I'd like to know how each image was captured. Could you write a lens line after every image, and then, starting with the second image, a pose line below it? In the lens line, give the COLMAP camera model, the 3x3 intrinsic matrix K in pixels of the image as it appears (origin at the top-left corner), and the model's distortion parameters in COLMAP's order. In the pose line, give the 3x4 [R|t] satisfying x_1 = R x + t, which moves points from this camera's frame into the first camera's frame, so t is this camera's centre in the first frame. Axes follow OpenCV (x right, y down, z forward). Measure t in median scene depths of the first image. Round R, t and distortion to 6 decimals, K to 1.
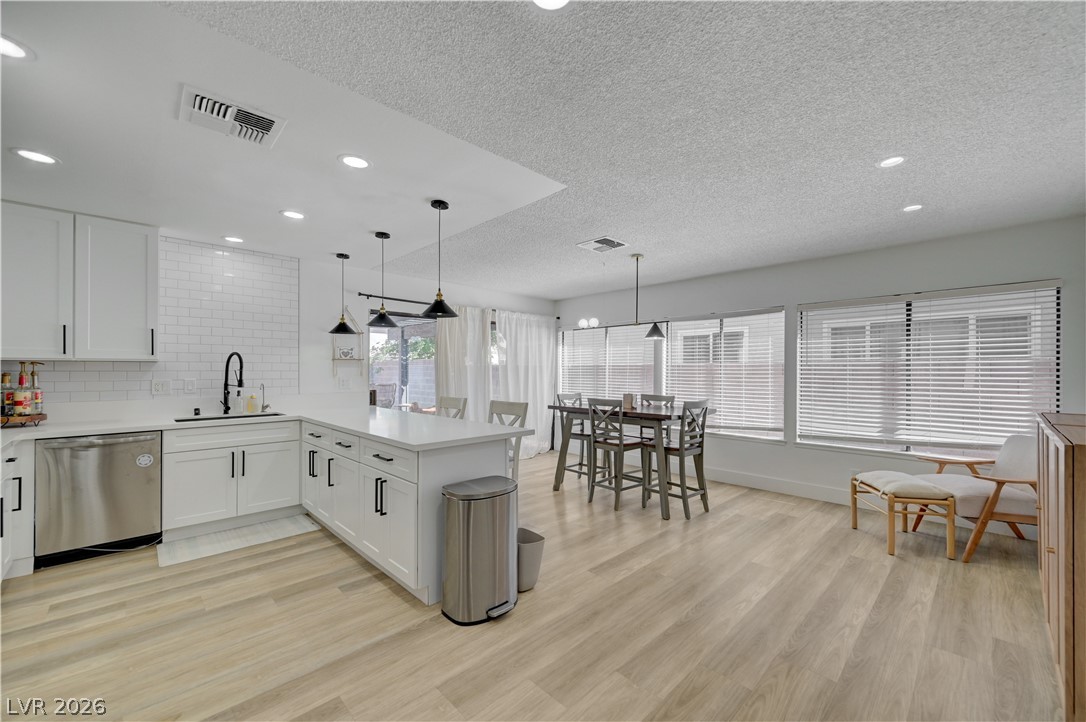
lens RADIAL K [[430.2, 0, 547.4], [0, 430.2, 369.1], [0, 0, 1]] dist [0.001026, -0.000172]
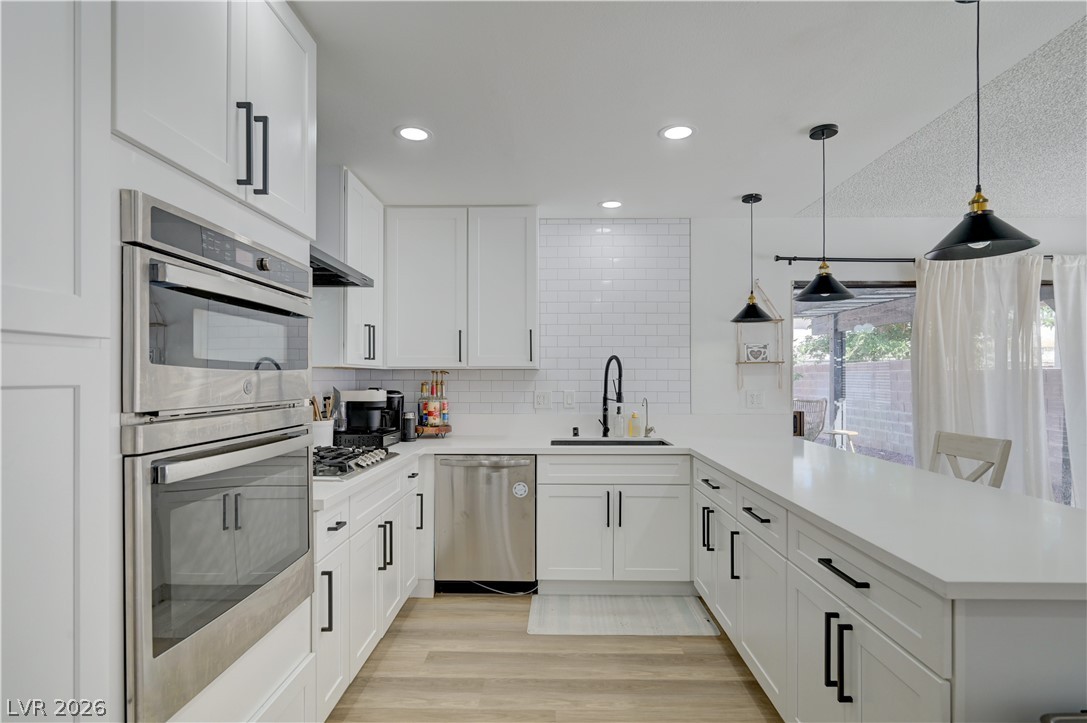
lens RADIAL K [[548.6, 0, 548.6], [0, 548.6, 376.3], [0, 0, 1]] dist [-0.001741, -0.000049]
pose [[0.702207, -0.002860, -0.711967, -0.137377], [0.001649, 0.999996, -0.002391, -0.001033], [0.711971, 0.000505, 0.702209, 0.272029]]
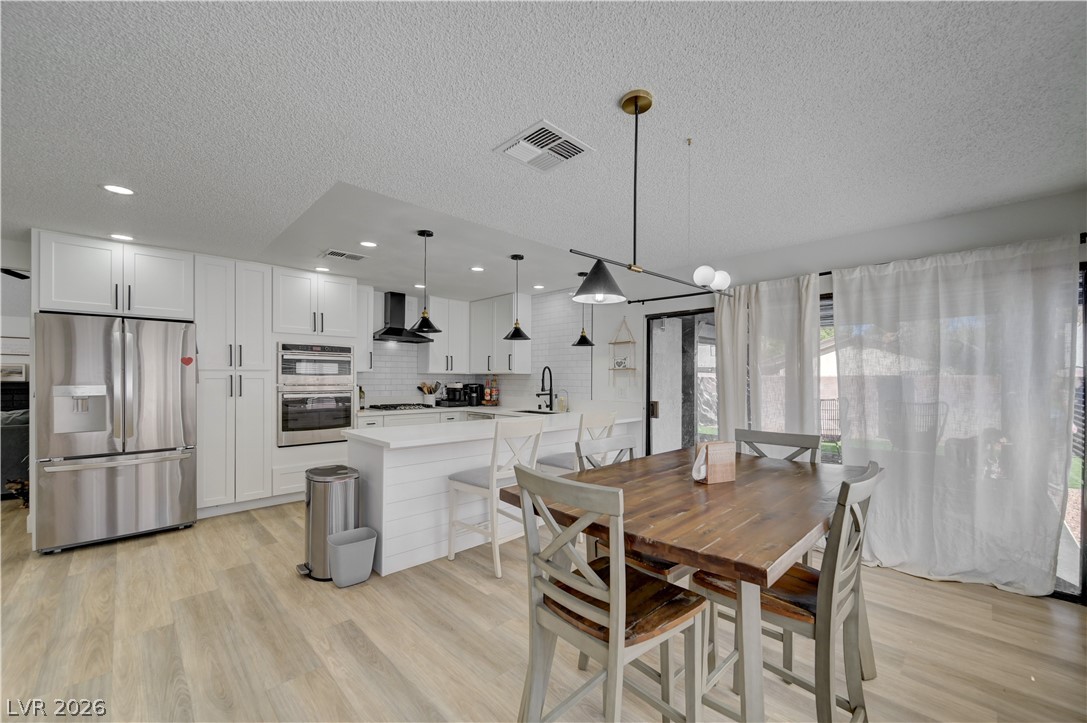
lens RADIAL K [[432.7, 0, 548.0], [0, 432.7, 378.4], [0, 0, 1]] dist [-0.001092, -0.000196]
pose [[-0.000417, -0.000173, -1.000000, 0.741763], [-0.003008, 0.999995, -0.000172, 0.000124], [0.999995, 0.003008, -0.000418, 1.100367]]
